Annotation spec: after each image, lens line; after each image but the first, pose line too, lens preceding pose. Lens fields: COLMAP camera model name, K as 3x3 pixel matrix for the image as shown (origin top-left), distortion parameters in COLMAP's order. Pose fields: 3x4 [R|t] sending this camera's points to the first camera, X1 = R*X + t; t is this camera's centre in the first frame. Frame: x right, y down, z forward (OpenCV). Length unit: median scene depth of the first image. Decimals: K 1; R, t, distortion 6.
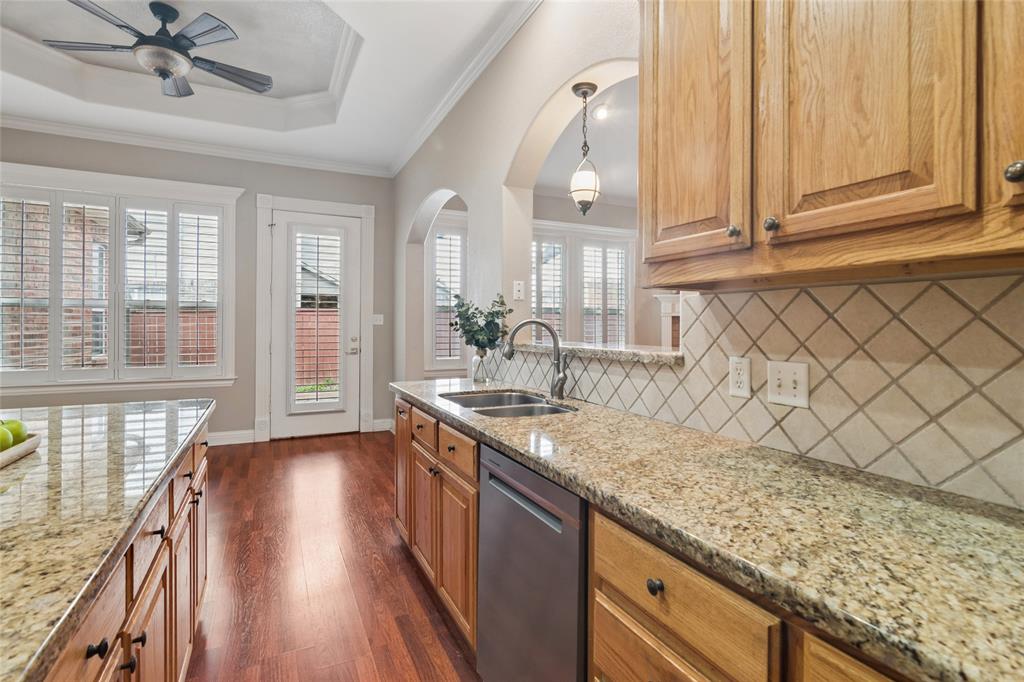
lens RADIAL K [[493.0, 0, 505.2], [0, 493.0, 325.2], [0, 0, 1]] dist [-0.003590, -0.000220]
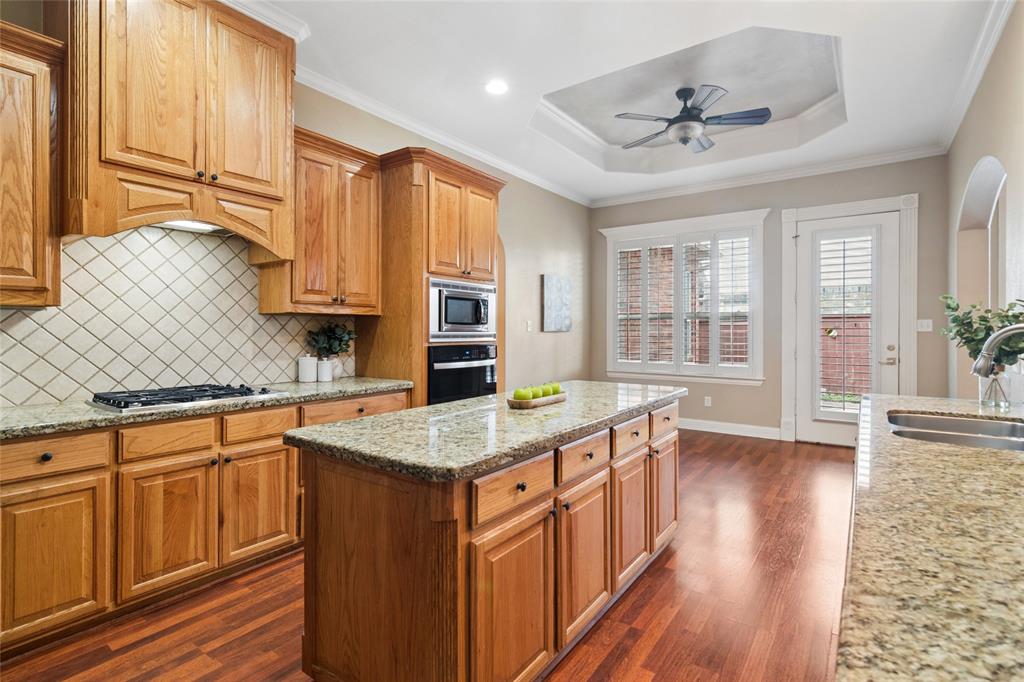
lens RADIAL K [[493.0, 0, 538.4], [0, 493.0, 336.0], [0, 0, 1]] dist [-0.003590, -0.000220]
pose [[0.495351, 0.007430, -0.868661, 0.277676], [-0.001017, 0.999968, 0.007973, 0.000591], [0.868692, -0.003066, 0.495343, 0.004103]]
